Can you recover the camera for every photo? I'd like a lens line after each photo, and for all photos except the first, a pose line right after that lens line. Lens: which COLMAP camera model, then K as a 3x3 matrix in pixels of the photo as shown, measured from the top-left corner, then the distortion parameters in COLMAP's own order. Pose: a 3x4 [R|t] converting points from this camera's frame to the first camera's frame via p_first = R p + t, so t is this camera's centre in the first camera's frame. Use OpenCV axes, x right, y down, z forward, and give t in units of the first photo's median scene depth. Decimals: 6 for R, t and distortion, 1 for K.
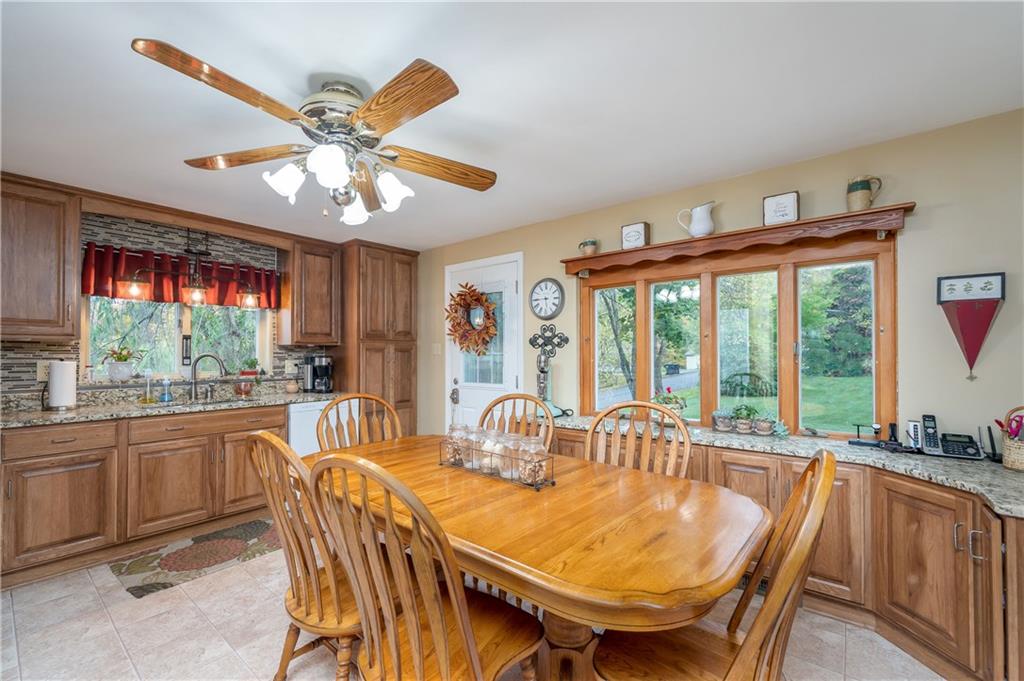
lens RADIAL K [[424.8, 0, 515.2], [0, 424.8, 347.2], [0, 0, 1]] dist [0.002585, -0.000003]
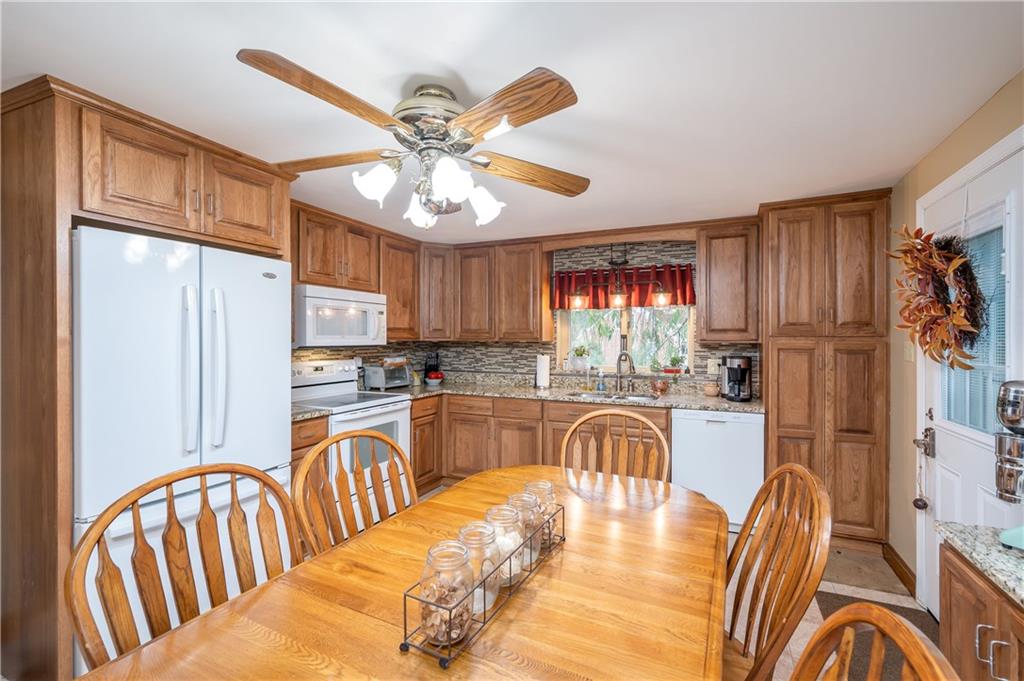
lens RADIAL K [[424.8, 0, 539.7], [0, 424.8, 338.2], [0, 0, 1]] dist [0.002585, -0.000003]
pose [[0.268363, 0.000121, -0.963318, 0.282277], [0.012794, 0.999911, 0.003689, -0.026060], [0.963233, -0.013315, 0.268338, 0.468319]]
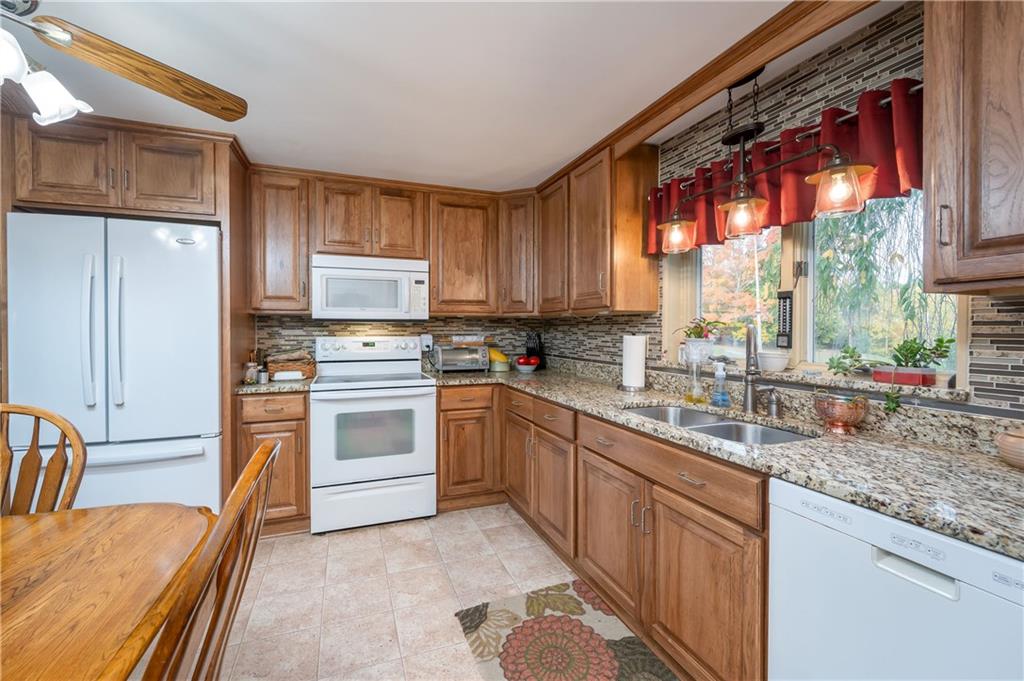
lens RADIAL K [[424.8, 0, 514.5], [0, 424.8, 332.9], [0, 0, 1]] dist [0.002585, -0.000003]
pose [[-0.515321, 0.006675, -0.856971, -0.140820], [0.013812, 0.999904, -0.000517, 0.019358], [0.856886, -0.012103, -0.515364, 0.984405]]
